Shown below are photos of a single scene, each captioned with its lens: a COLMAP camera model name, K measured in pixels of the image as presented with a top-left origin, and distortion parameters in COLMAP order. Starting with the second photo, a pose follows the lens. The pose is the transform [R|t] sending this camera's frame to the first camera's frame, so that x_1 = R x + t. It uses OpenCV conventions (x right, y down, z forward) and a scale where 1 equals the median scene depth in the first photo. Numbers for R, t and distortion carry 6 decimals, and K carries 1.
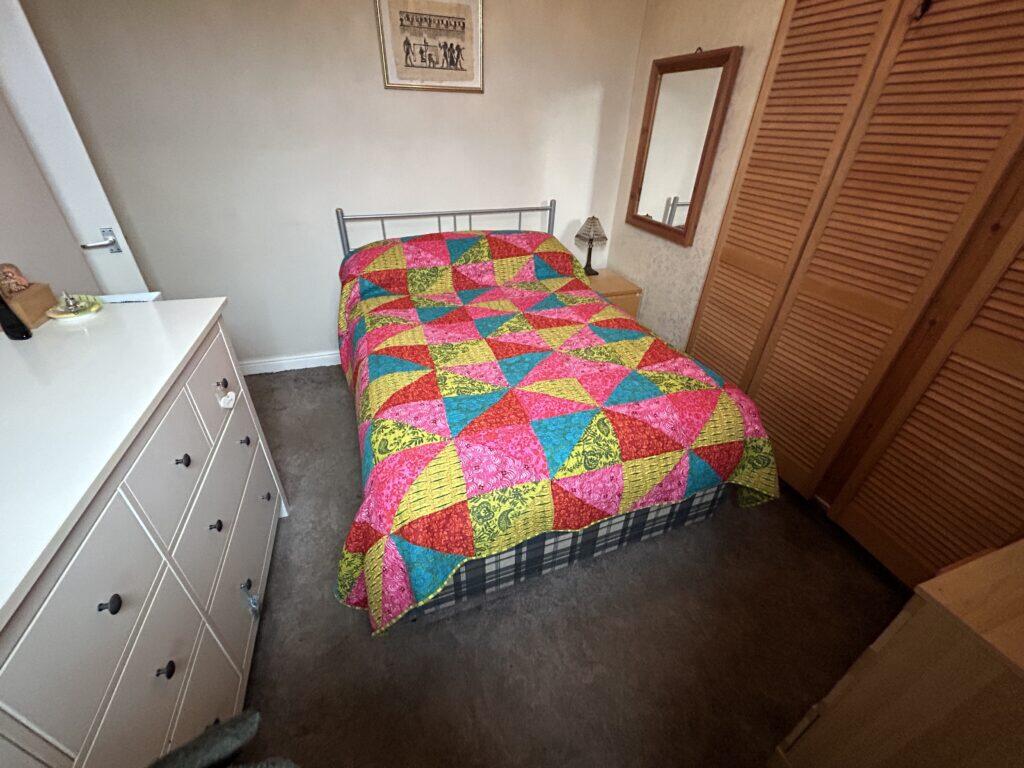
lens RADIAL K [[416.3, 0, 510.6], [0, 416.3, 383.1], [0, 0, 1]] dist [0.000323, 0.000712]
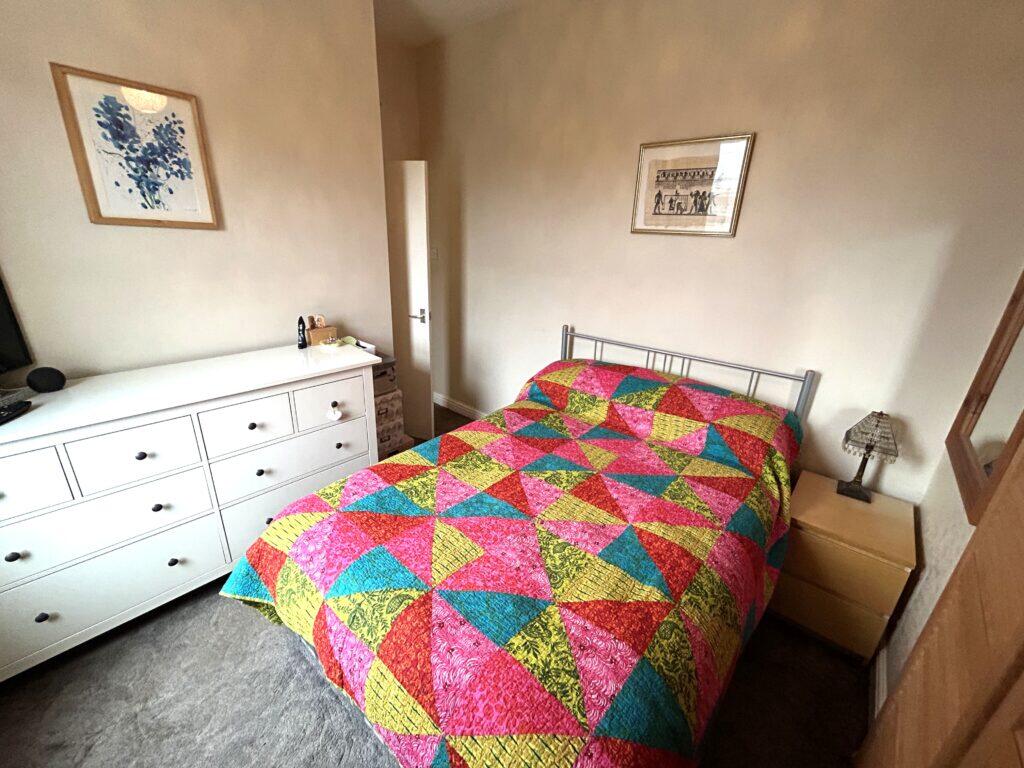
lens RADIAL K [[416.3, 0, 510.6], [0, 416.3, 383.1], [0, 0, 1]] dist [0.000323, 0.000712]
pose [[0.506771, 0.292273, -0.811024, 0.541544], [-0.480278, 0.876972, 0.015935, -0.246765], [0.715902, 0.381441, 0.584796, 0.309558]]
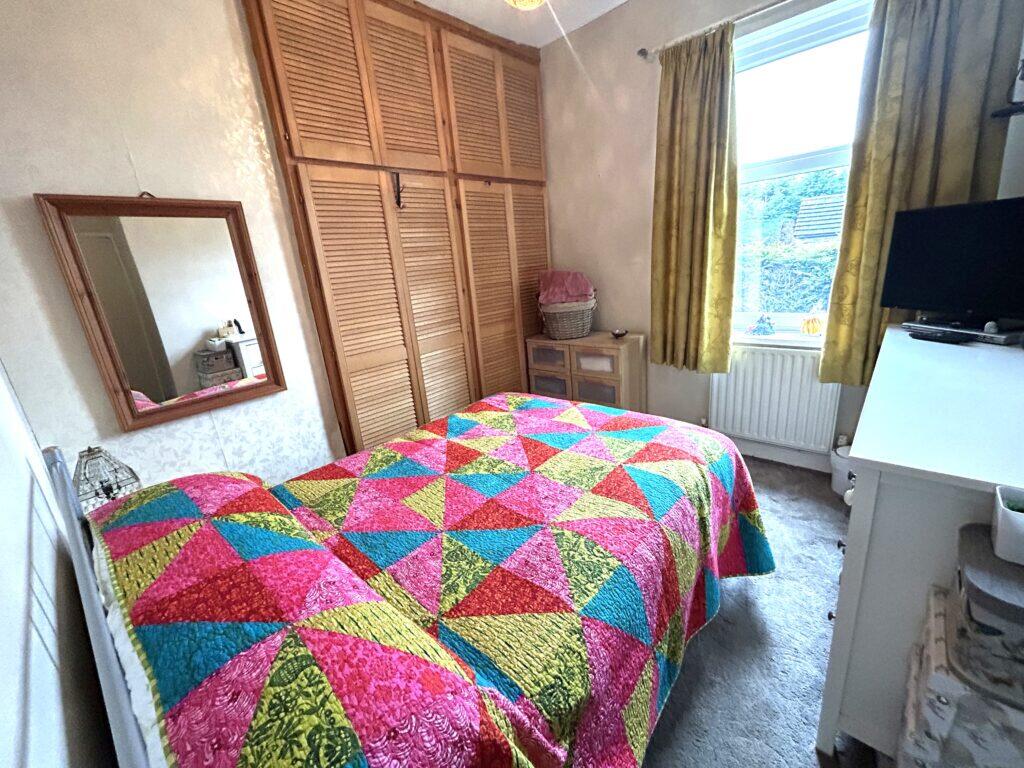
lens RADIAL K [[414.6, 0, 512.0], [0, 414.6, 384.0], [0, 0, 1]] dist [-0.000347, -0.000083]
pose [[-0.496224, -0.233829, 0.836114, -0.608926], [0.524354, 0.686847, 0.503283, -0.581079], [-0.691964, 0.688161, -0.218221, 0.931199]]
